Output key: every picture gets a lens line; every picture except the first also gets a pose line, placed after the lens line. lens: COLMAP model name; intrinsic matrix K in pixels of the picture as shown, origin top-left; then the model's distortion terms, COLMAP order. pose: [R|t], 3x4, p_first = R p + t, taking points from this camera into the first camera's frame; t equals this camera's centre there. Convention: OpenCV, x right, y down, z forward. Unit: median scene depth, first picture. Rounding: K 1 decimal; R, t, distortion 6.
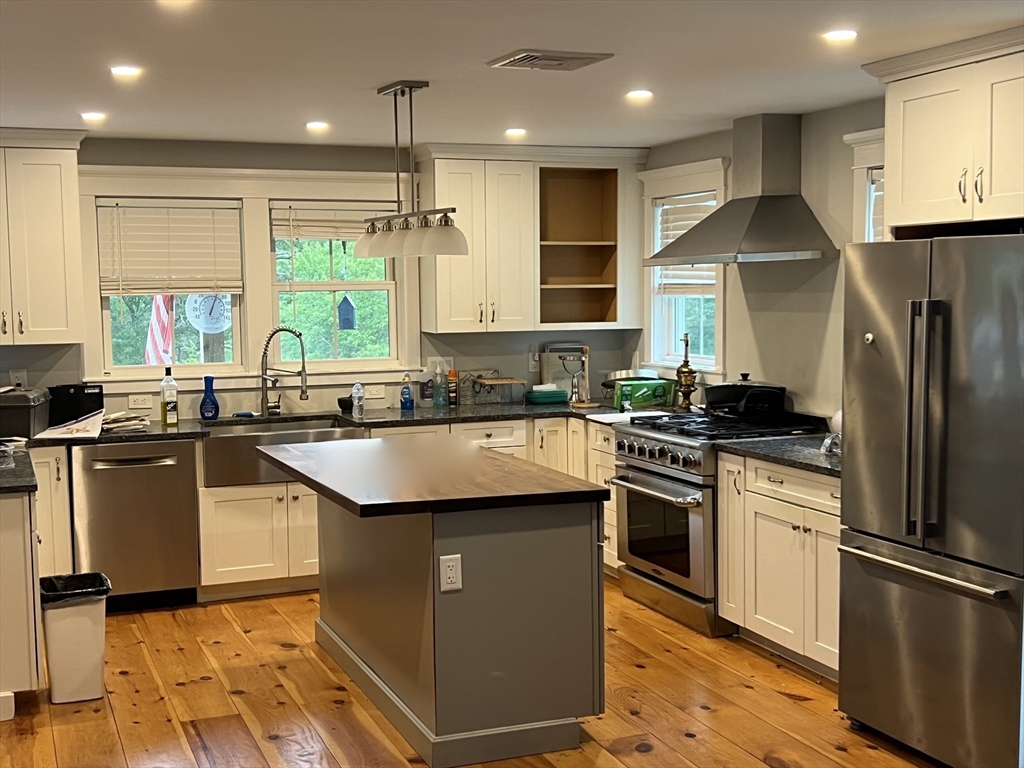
lens RADIAL K [[1317.8, 0, 512.0], [0, 1317.8, 384.0], [0, 0, 1]] dist [0.128558, -0.003265]
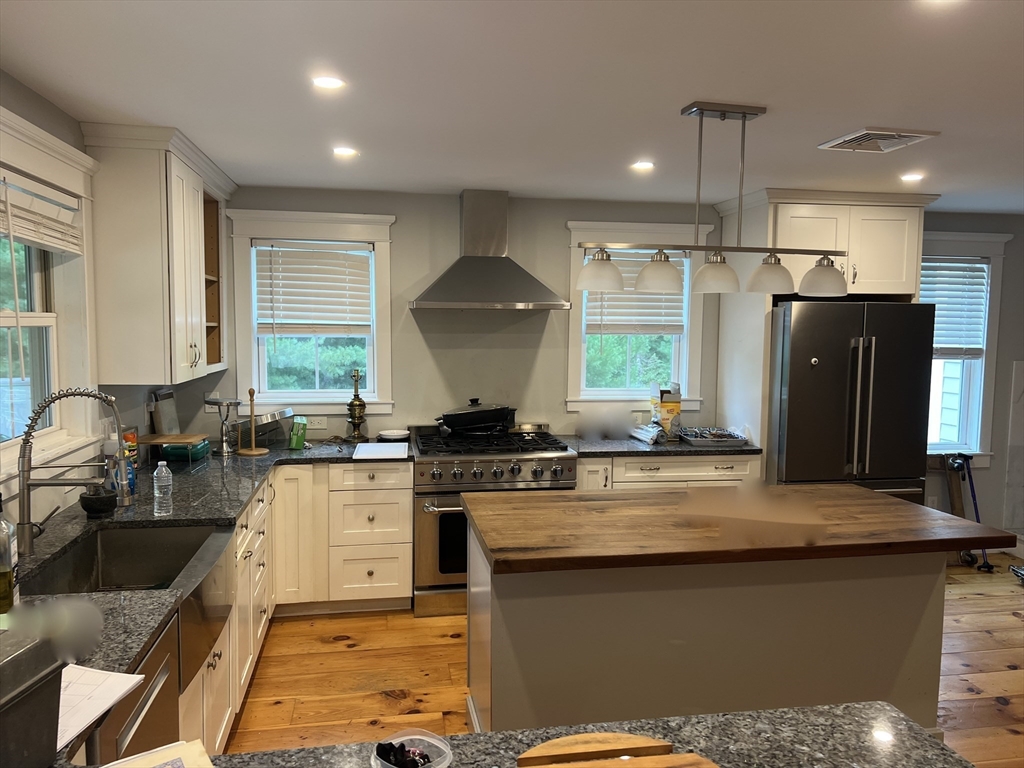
lens RADIAL K [[764.3, 0, 511.5], [0, 764.3, 393.3], [0, 0, 1]] dist [0.081467, -0.107887]
pose [[0.197297, -0.075042, 0.977467, -0.459682], [0.064748, 0.995886, 0.063387, -0.050114], [-0.978203, 0.050783, 0.201344, 0.732341]]
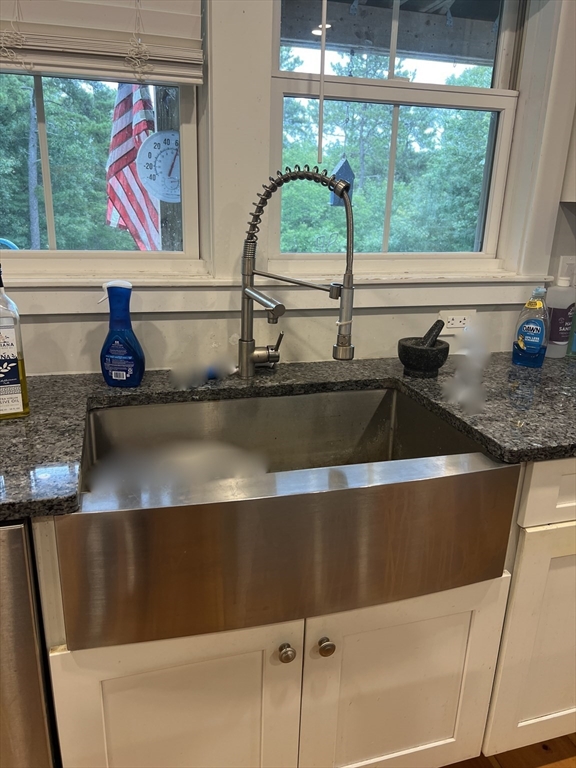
lens RADIAL K [[573.2, 0, 284.3], [0, 573.2, 382.1], [0, 0, 1]] dist [0.081467, -0.107887]
pose [[0.994401, 0.069190, -0.079873, -0.157400], [-0.049571, 0.972944, 0.225659, -0.019402], [0.093325, -0.220436, 0.970927, 0.807790]]
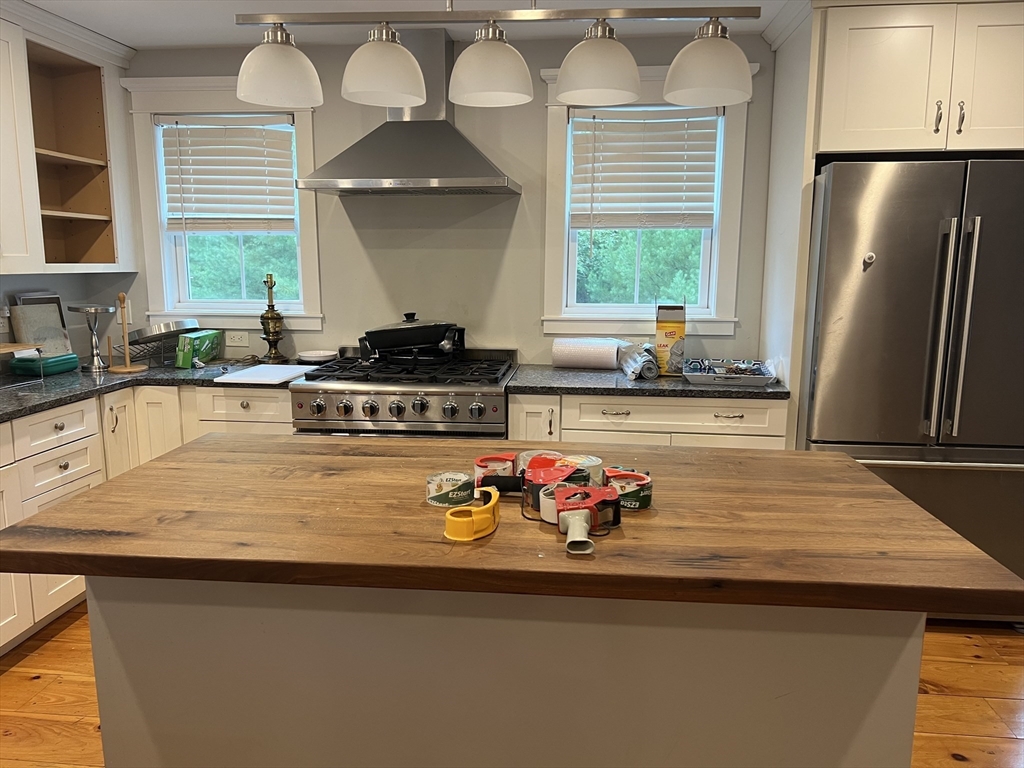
lens RADIAL K [[764.3, 0, 511.5], [0, 764.3, 393.3], [0, 0, 1]] dist [0.081467, -0.107887]
pose [[0.463185, -0.141353, 0.874917, -0.254274], [0.060746, 0.989941, 0.127778, -0.015110], [-0.884177, -0.006037, 0.467112, 0.600813]]
